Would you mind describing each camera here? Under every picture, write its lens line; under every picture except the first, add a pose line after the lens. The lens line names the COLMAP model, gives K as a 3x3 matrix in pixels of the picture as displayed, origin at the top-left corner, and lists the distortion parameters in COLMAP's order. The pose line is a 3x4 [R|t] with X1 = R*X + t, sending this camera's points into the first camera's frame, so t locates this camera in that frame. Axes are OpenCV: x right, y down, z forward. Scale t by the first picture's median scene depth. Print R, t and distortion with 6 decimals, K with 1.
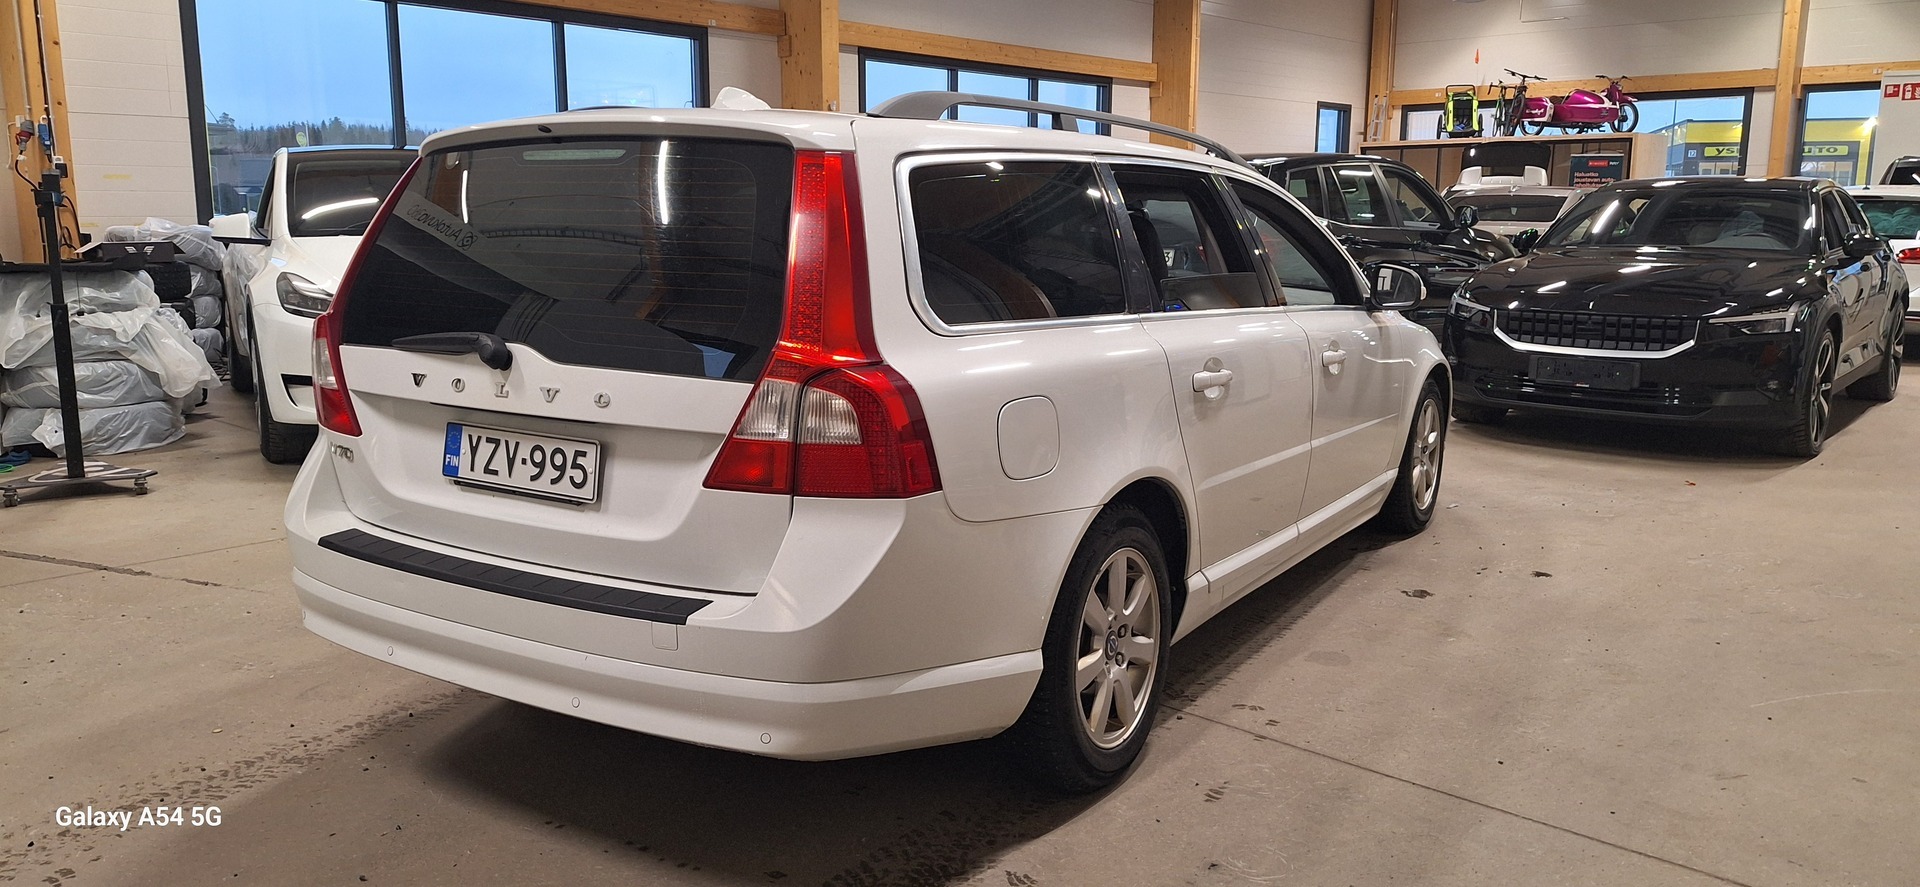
lens RADIAL K [[1326.0, 0, 960.0], [0, 1326.0, 443.5], [0, 0, 1]] dist [0.091997, -0.082677]
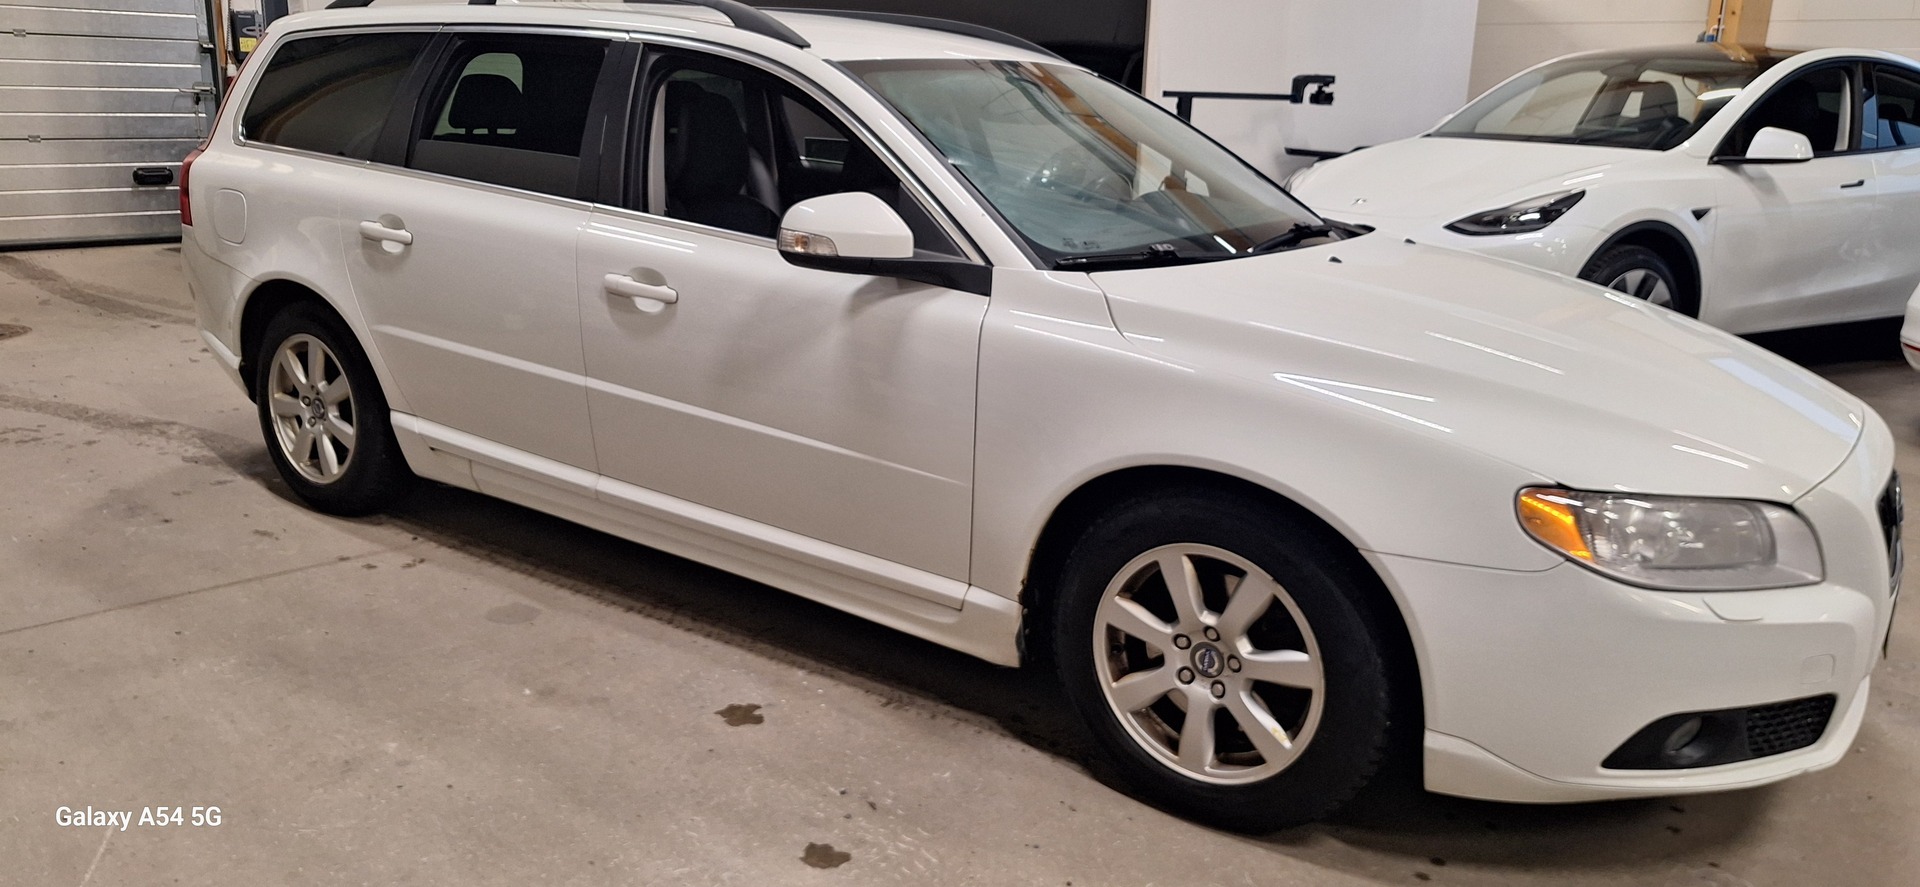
lens RADIAL K [[1321.3, 0, 953.5], [0, 1321.3, 455.8], [0, 0, 1]] dist [0.086870, -0.093045]
pose [[-0.053571, 0.260208, -0.964065, 1.040703], [-0.203773, 0.942287, 0.265653, -0.216088], [0.977551, 0.210682, 0.002544, 1.230628]]
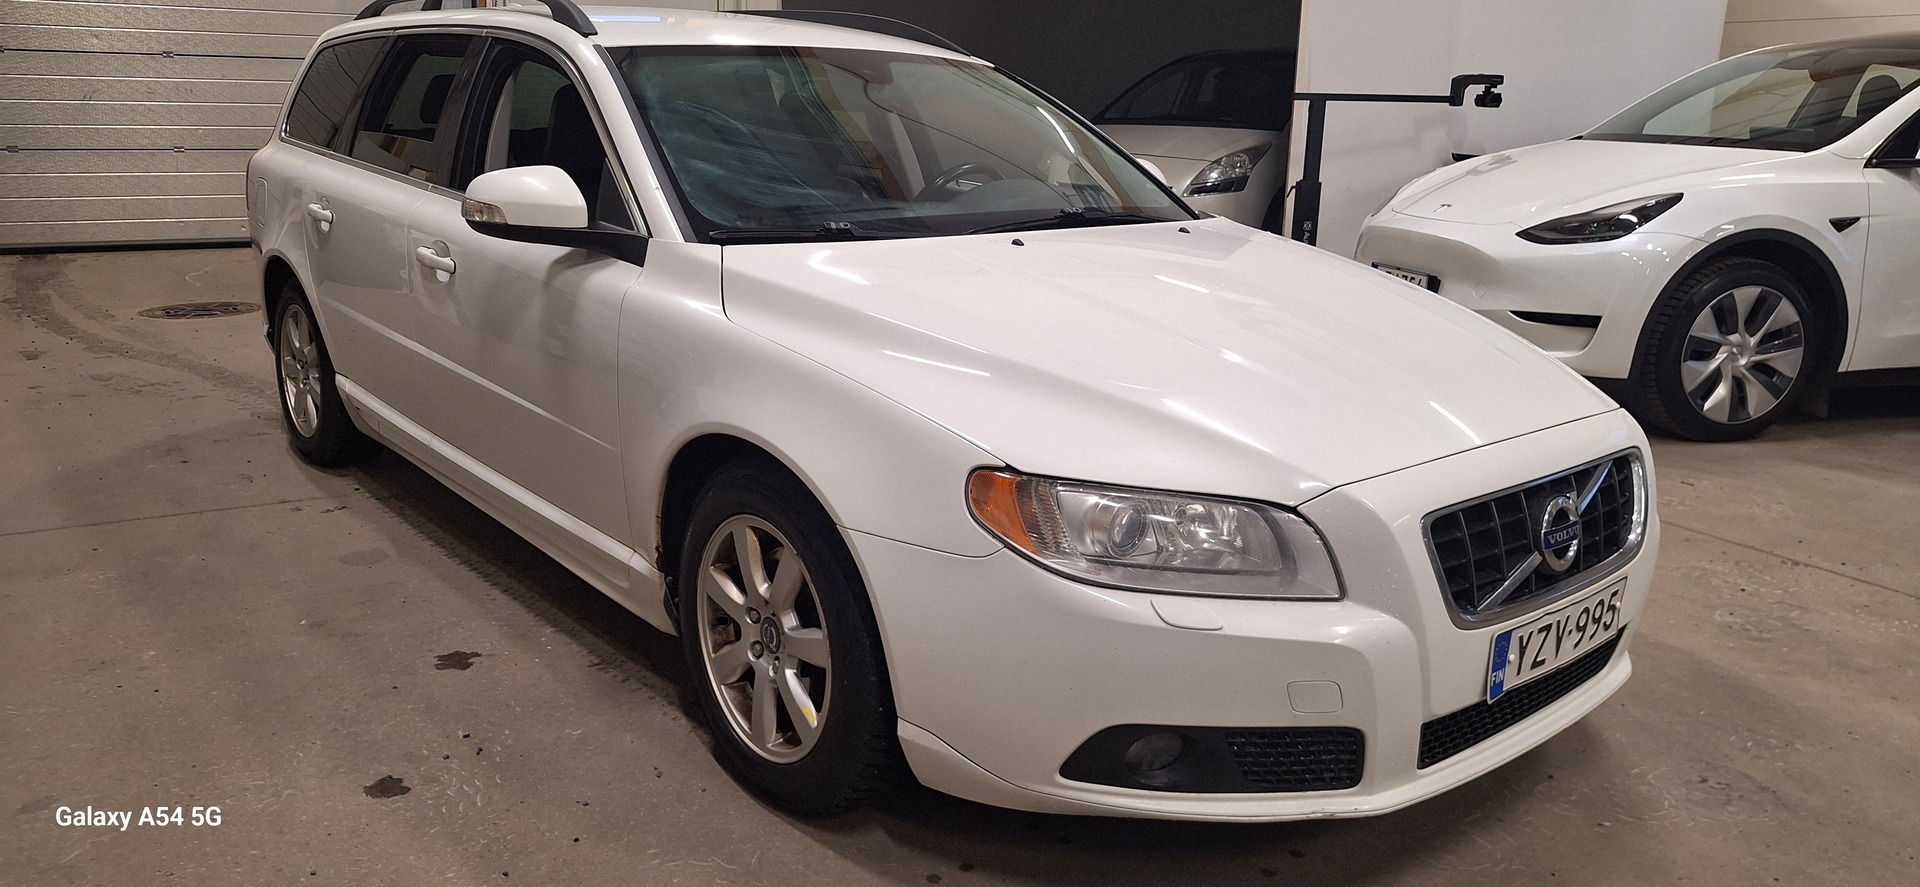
lens RADIAL K [[1326.0, 0, 960.0], [0, 1326.0, 443.5], [0, 0, 1]] dist [0.091997, -0.082677]
pose [[-0.310887, 0.225150, -0.923394, 0.982403], [-0.187313, 0.937969, 0.291768, -0.263712], [0.931806, 0.263671, -0.249429, 1.575885]]
